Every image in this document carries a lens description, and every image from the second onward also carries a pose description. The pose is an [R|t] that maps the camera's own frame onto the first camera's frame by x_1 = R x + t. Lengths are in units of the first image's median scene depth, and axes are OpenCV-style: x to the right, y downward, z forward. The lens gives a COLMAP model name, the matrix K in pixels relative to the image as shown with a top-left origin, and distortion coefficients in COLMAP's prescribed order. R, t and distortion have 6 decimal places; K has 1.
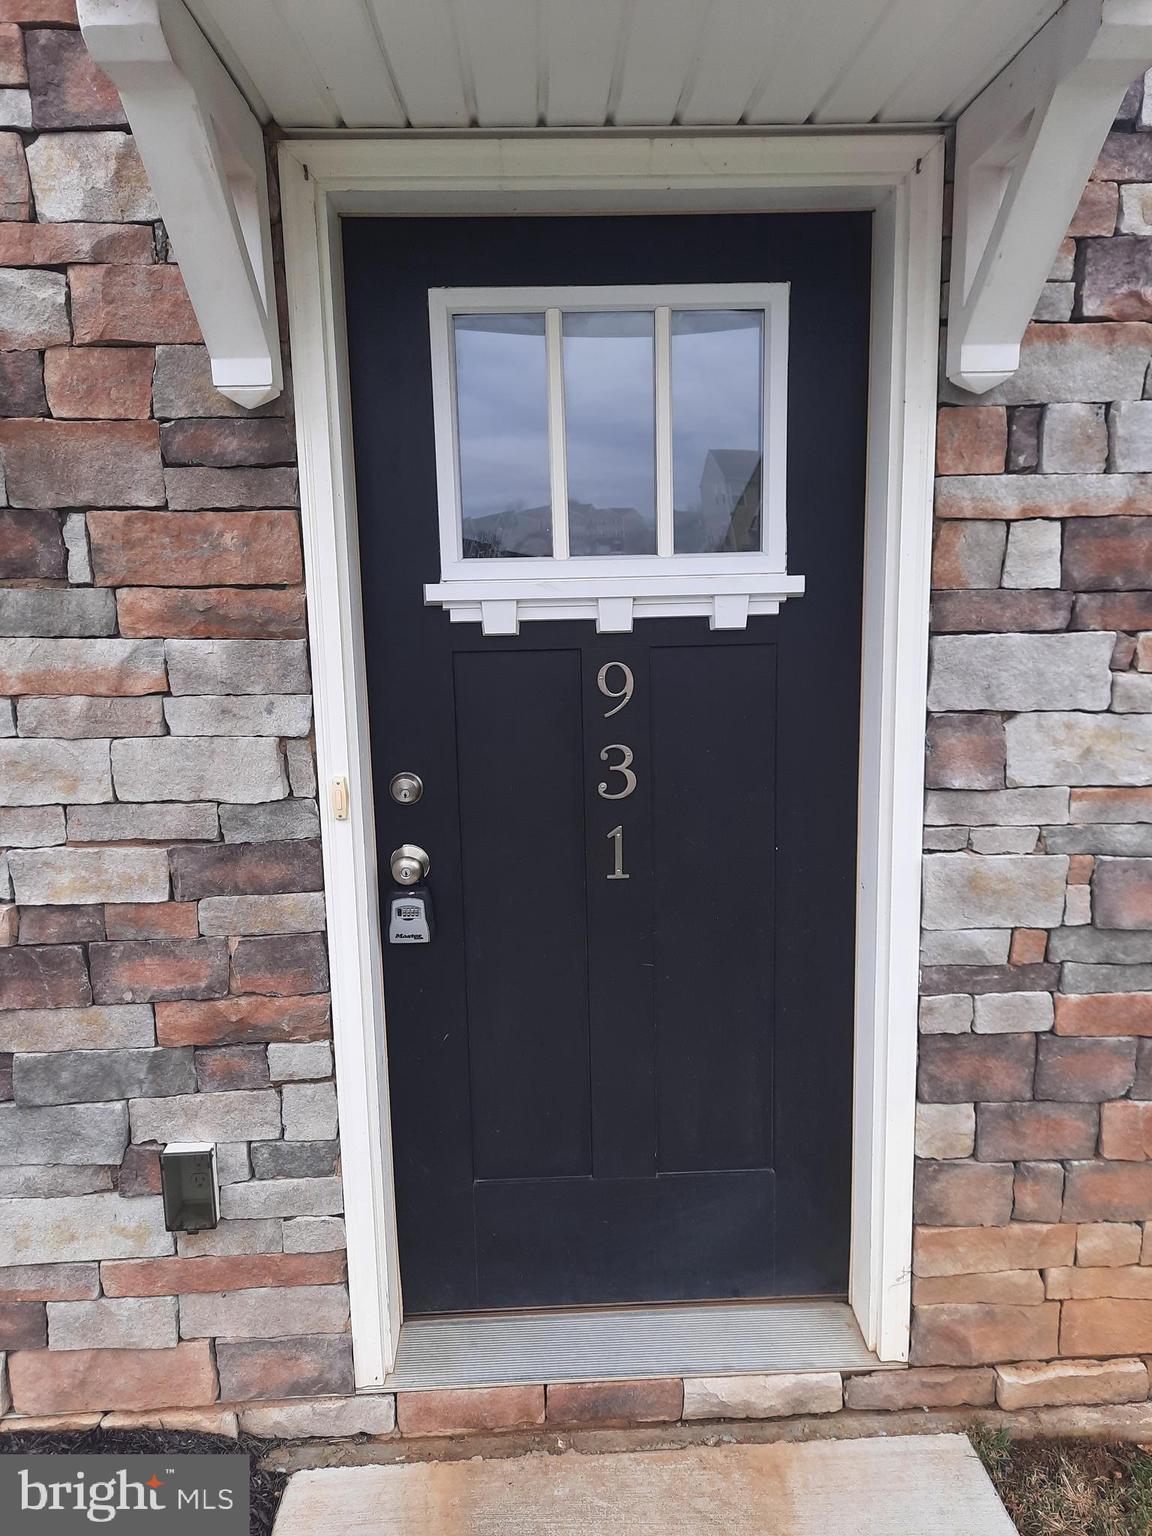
lens RADIAL K [[1121.2, 0, 565.8], [0, 1121.2, 772.0], [0, 0, 1]] dist [0.061345, -0.011757]
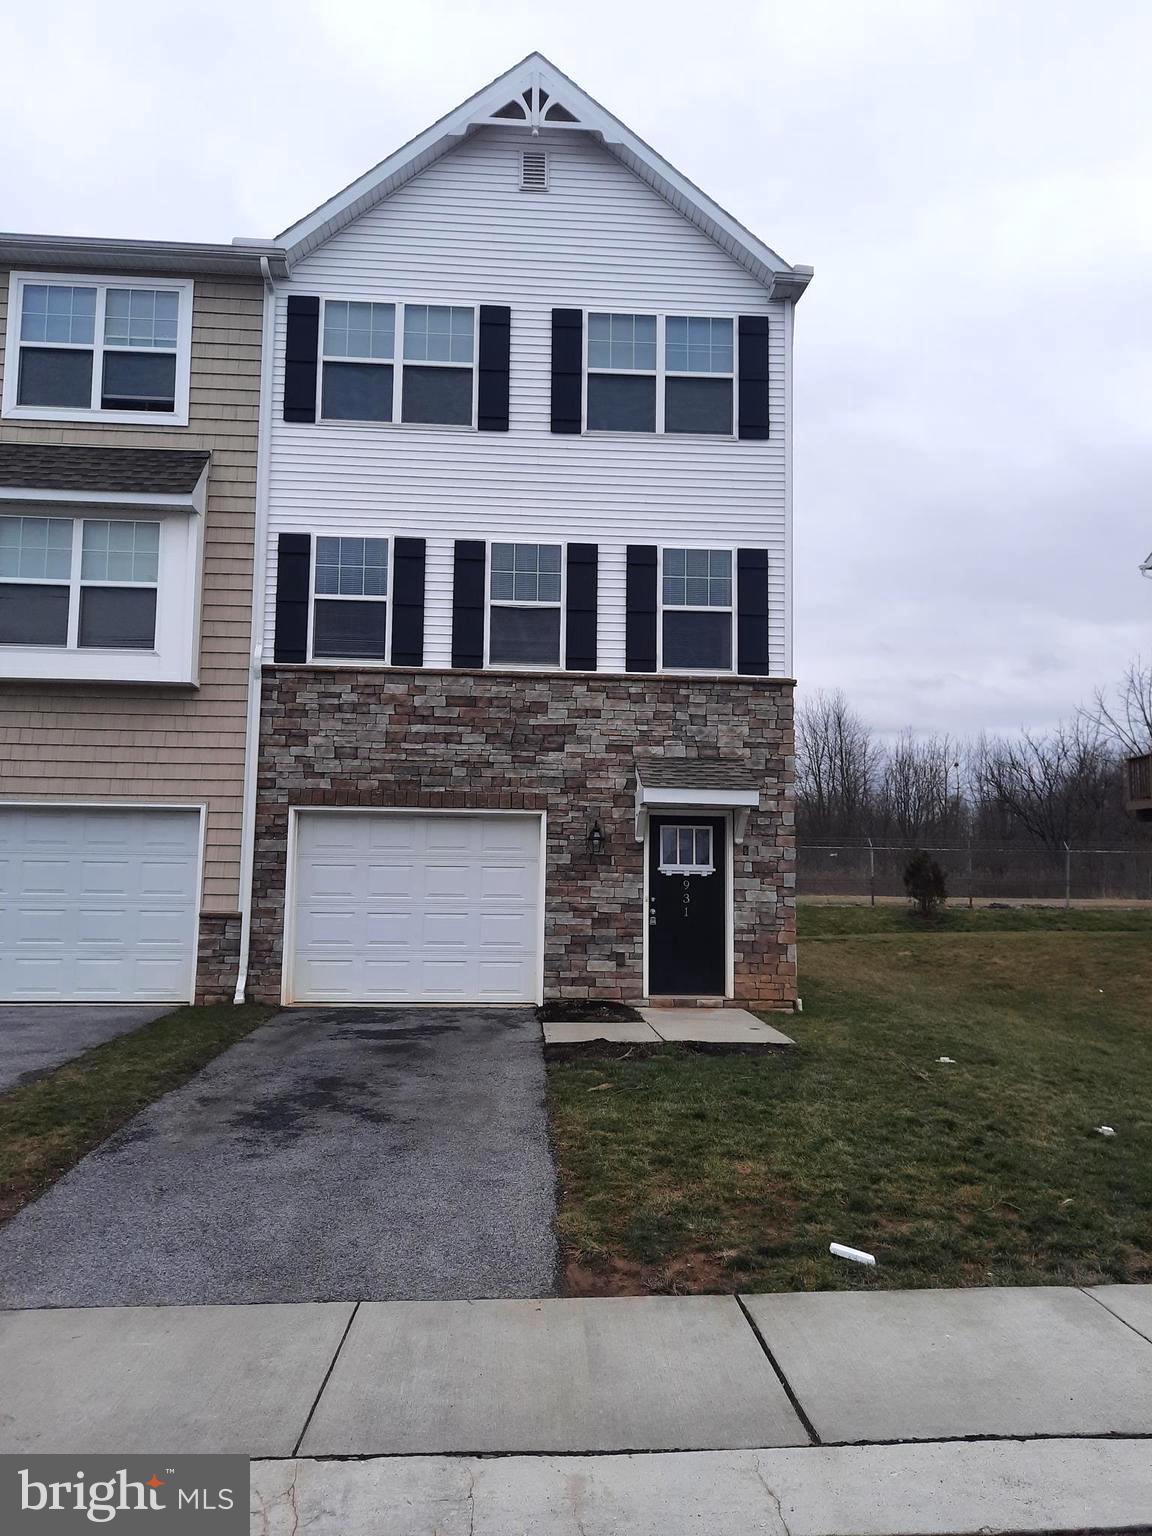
lens RADIAL K [[1121.2, 0, 573.5], [0, 1121.2, 758.8], [0, 0, 1]] dist [0.061345, -0.011757]
pose [[0.998998, 0.040073, 0.019951, -0.764231], [-0.033042, 0.960787, -0.275311, 1.030345], [-0.030202, 0.274376, 0.961148, -5.381980]]
